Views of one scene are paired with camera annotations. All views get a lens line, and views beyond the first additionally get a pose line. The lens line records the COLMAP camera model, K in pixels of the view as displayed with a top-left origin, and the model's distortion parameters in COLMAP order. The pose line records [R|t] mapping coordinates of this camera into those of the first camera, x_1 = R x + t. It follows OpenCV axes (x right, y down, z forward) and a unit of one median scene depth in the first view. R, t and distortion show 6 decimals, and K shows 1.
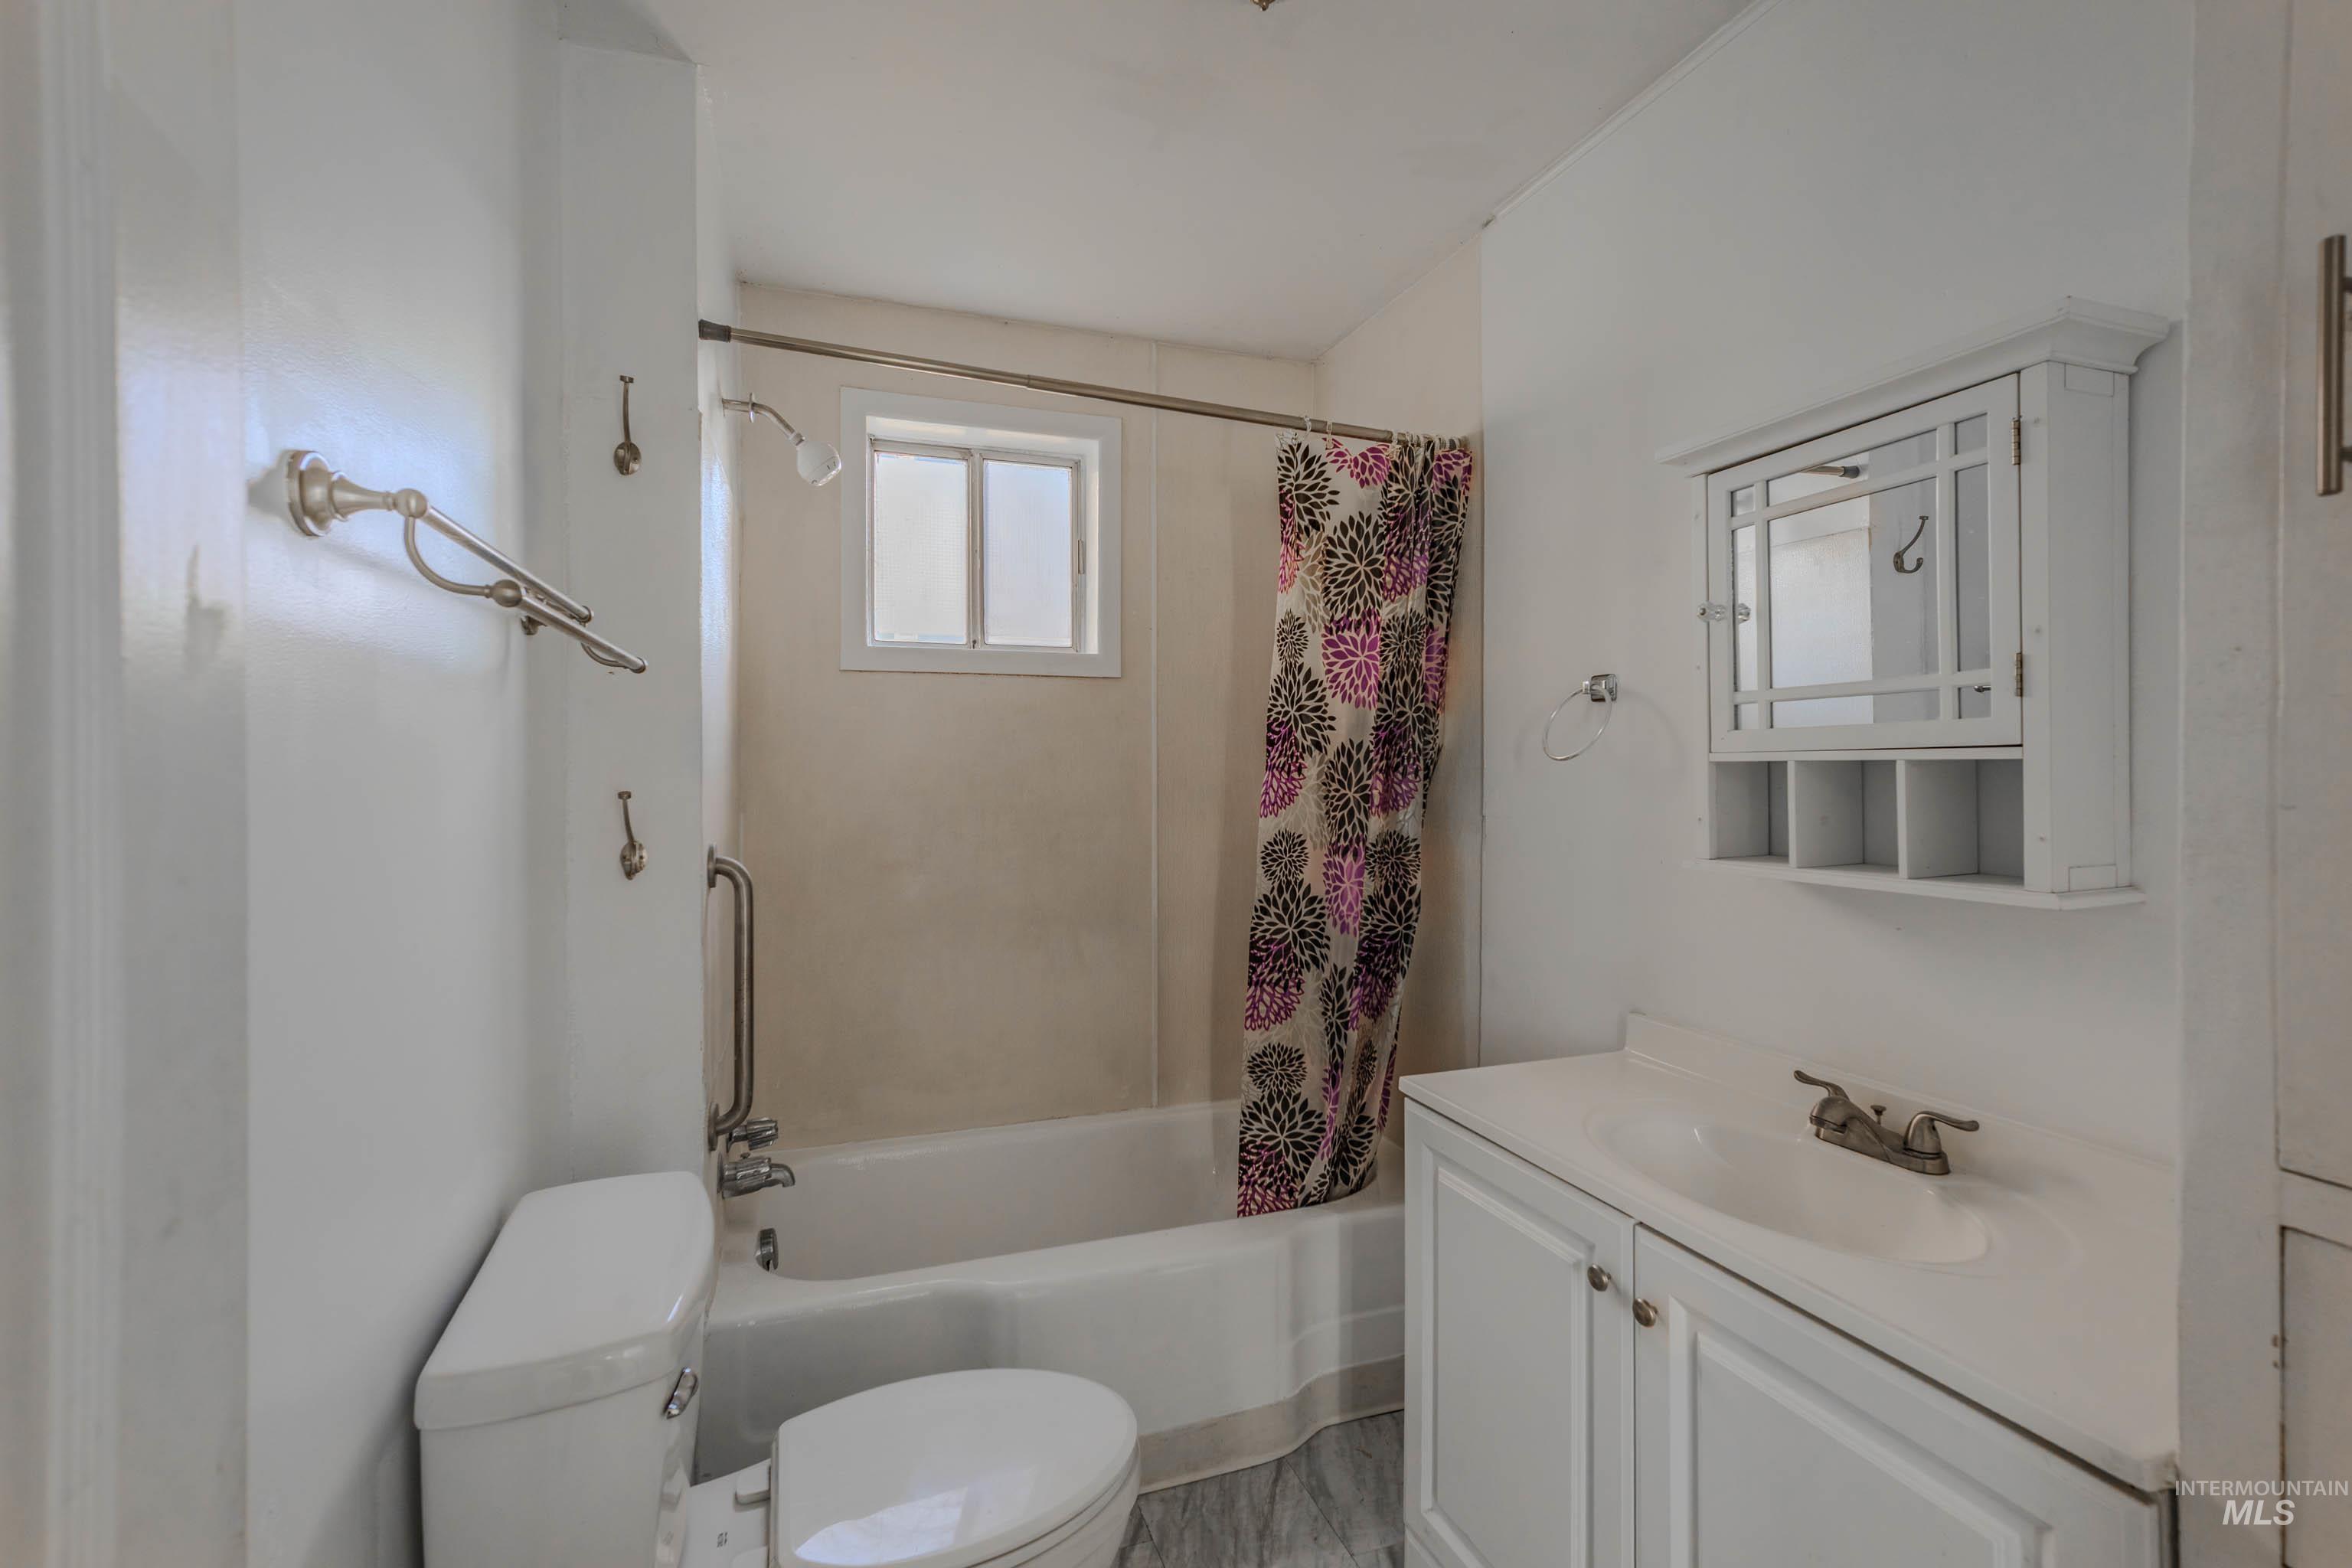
lens RADIAL K [[1006.6, 0, 1174.3], [0, 1006.6, 775.6], [0, 0, 1]] dist [-0.003342, 0.007558]
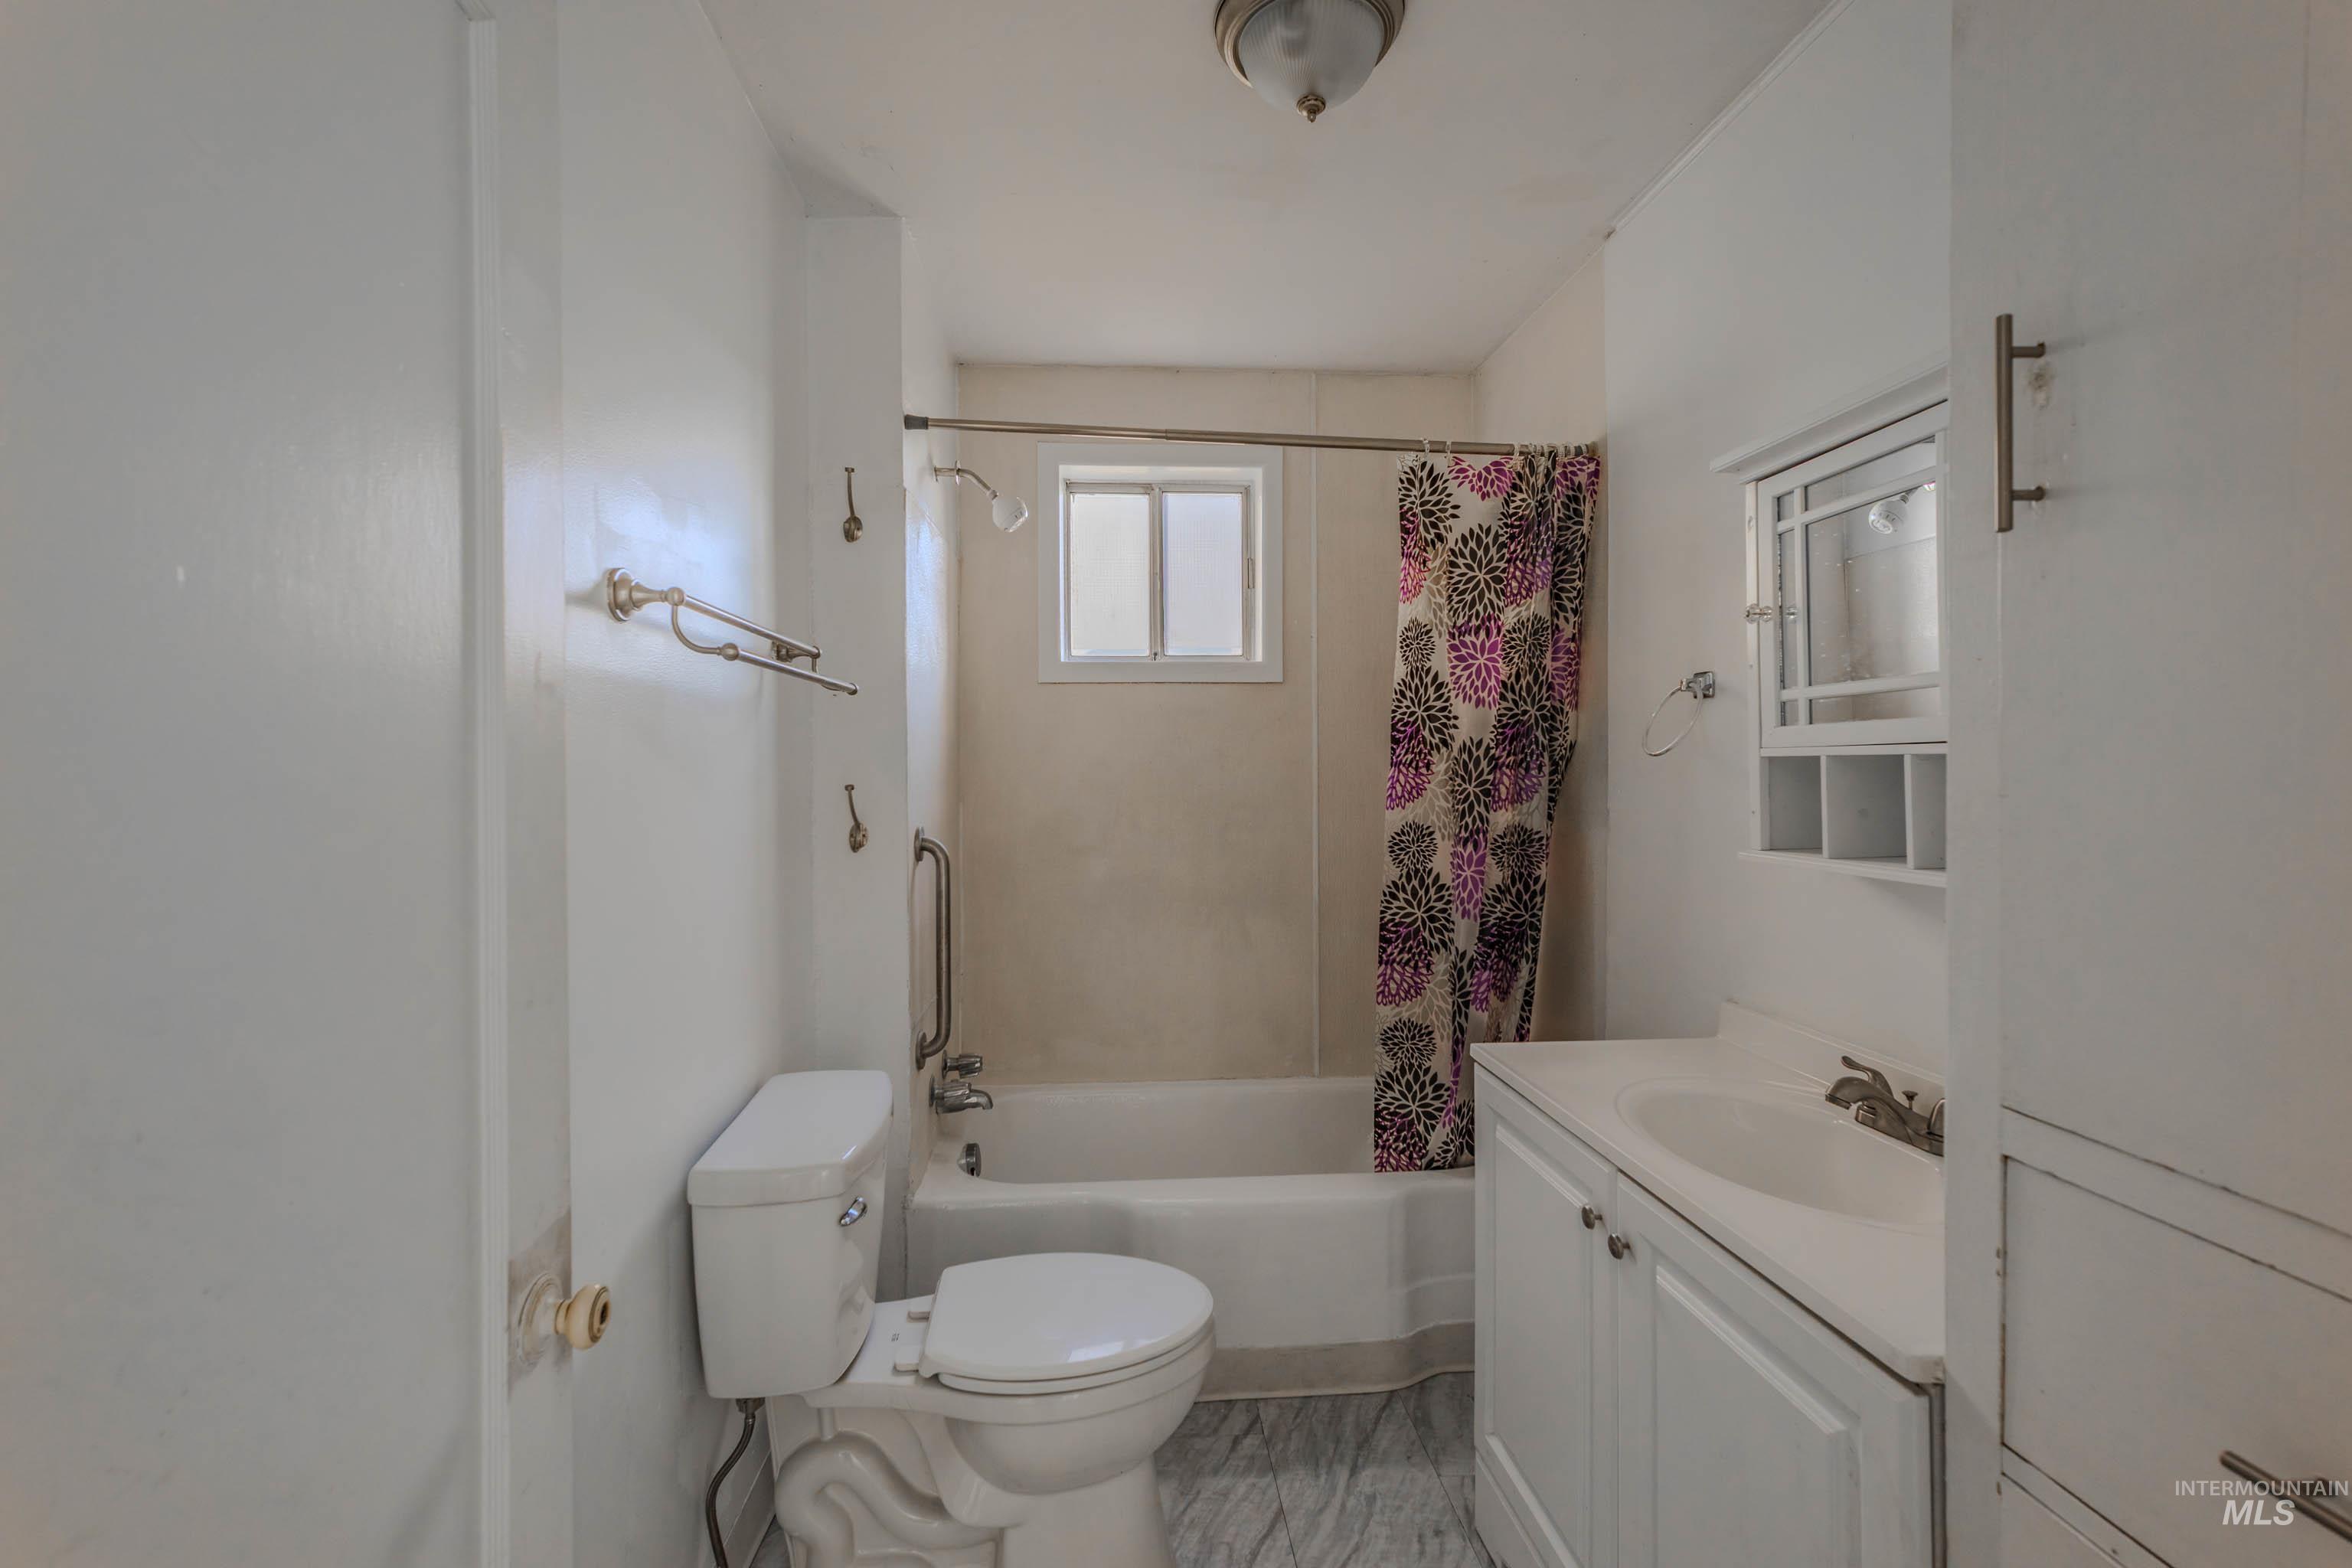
lens RADIAL K [[1006.6, 0, 1174.3], [0, 1006.6, 775.6], [0, 0, 1]] dist [-0.003342, 0.007558]
pose [[0.965657, -0.001481, -0.259815, 0.146194], [0.002321, 0.999993, 0.002925, 0.000860], [0.259809, -0.003427, 0.965654, -0.111857]]
